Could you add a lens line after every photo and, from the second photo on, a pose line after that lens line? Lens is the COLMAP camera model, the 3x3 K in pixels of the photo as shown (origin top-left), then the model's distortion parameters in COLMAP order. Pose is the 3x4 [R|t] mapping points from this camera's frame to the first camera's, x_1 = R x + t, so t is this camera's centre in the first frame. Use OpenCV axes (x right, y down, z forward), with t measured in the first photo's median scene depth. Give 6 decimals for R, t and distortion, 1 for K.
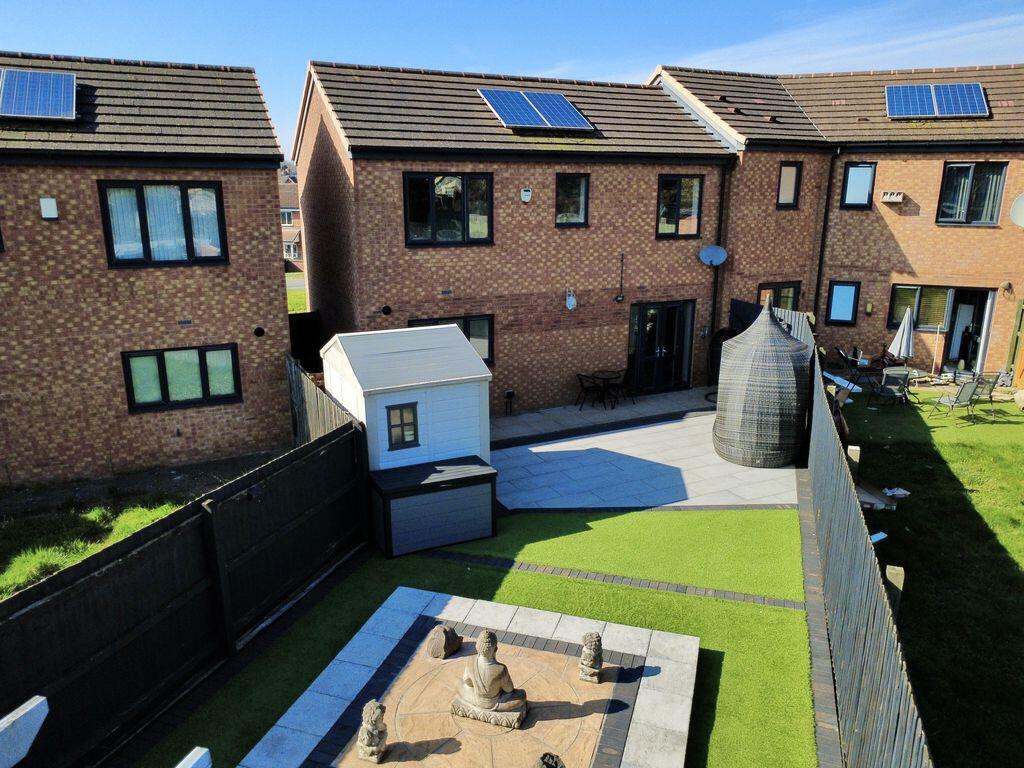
lens RADIAL K [[743.2, 0, 512.0], [0, 743.2, 384.0], [0, 0, 1]] dist [0.001666, -0.001253]
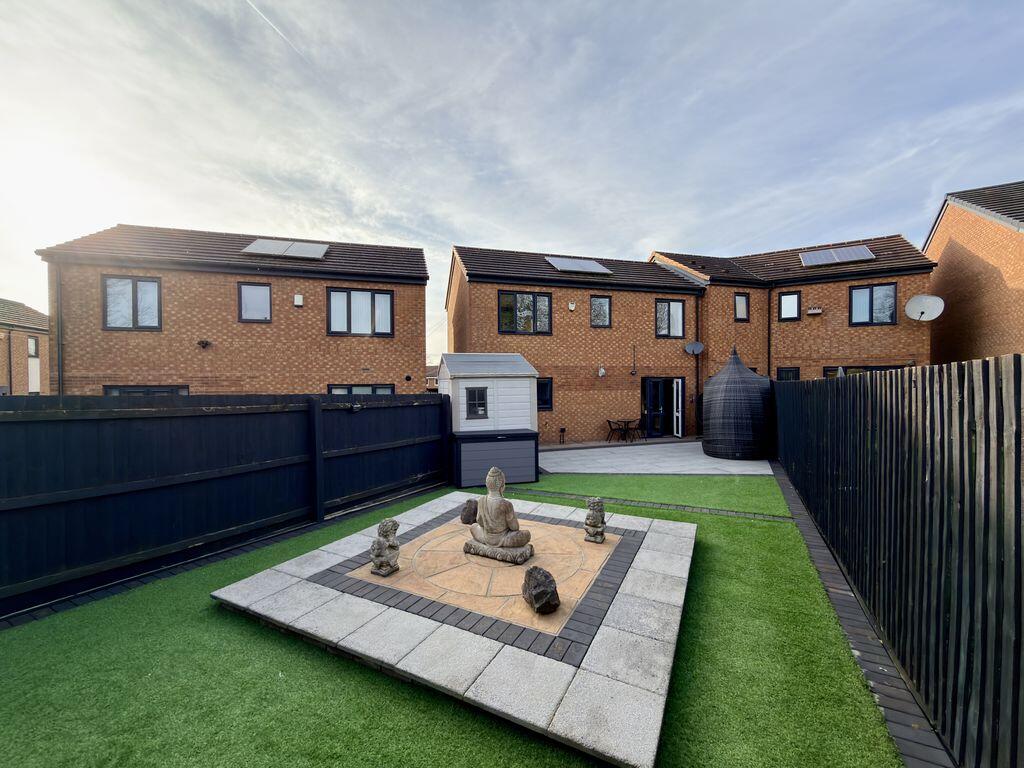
lens RADIAL K [[408.4, 0, 513.8], [0, 408.4, 383.9], [0, 0, 1]] dist [-0.001438, -0.000014]
pose [[0.986542, -0.005555, -0.163411, 0.045103], [-0.035337, 0.968558, -0.246265, 0.166704], [0.159641, 0.248725, 0.955327, 0.173297]]
